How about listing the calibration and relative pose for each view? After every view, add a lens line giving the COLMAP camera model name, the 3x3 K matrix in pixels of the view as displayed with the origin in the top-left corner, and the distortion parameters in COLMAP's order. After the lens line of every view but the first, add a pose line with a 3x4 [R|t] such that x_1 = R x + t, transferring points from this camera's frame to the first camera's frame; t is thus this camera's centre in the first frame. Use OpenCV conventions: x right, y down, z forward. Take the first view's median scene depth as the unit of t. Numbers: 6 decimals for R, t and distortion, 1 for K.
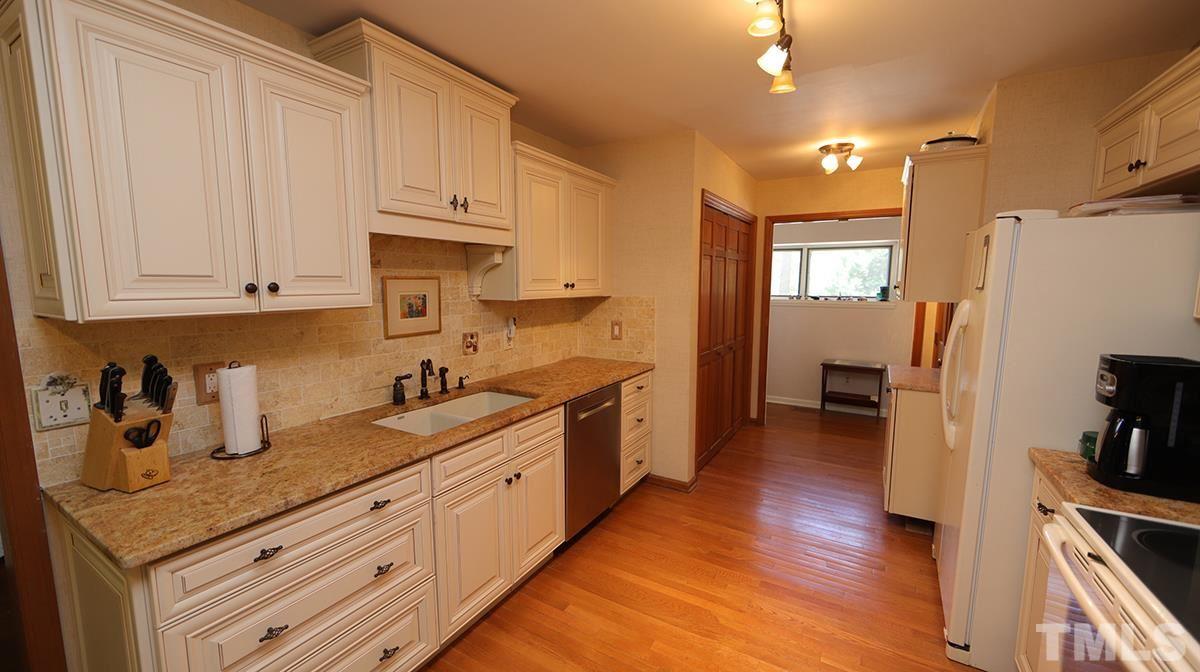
lens RADIAL K [[469.3, 0, 601.9], [0, 469.3, 338.3], [0, 0, 1]] dist [0.001512, -0.000292]
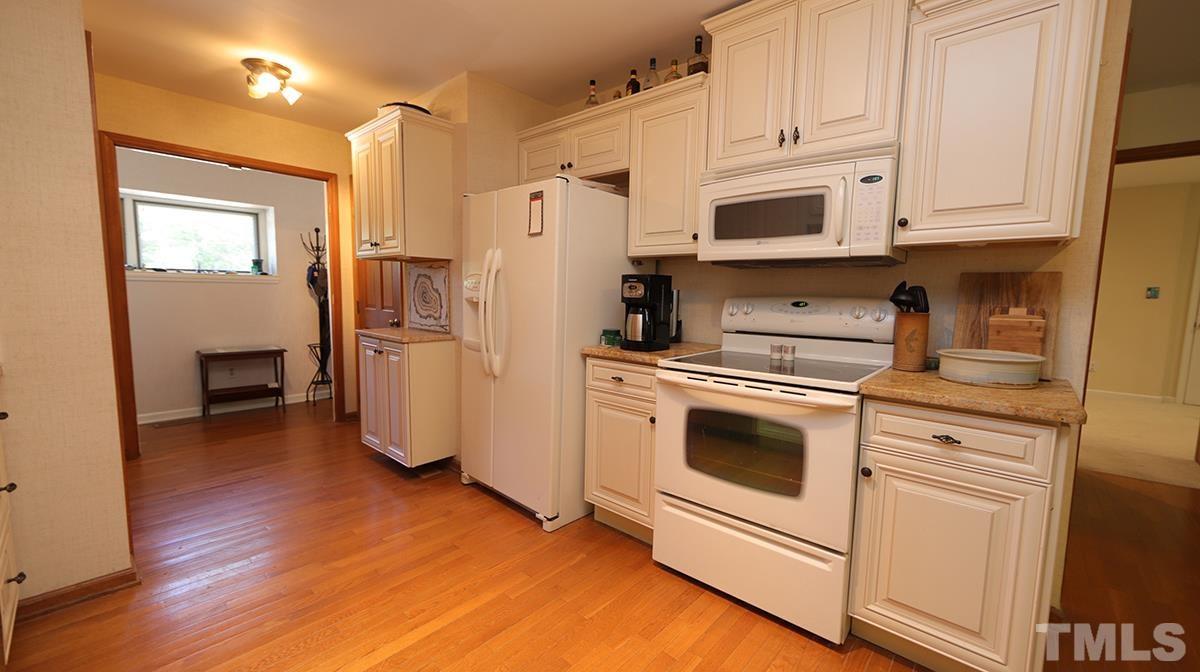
lens RADIAL K [[469.3, 0, 599.9], [0, 469.3, 340.9], [0, 0, 1]] dist [0.001512, -0.000292]
pose [[0.192527, -0.099305, 0.976254, -0.150893], [0.099069, 0.991750, 0.081344, 0.033400], [-0.976278, 0.081055, 0.200777, 0.215038]]
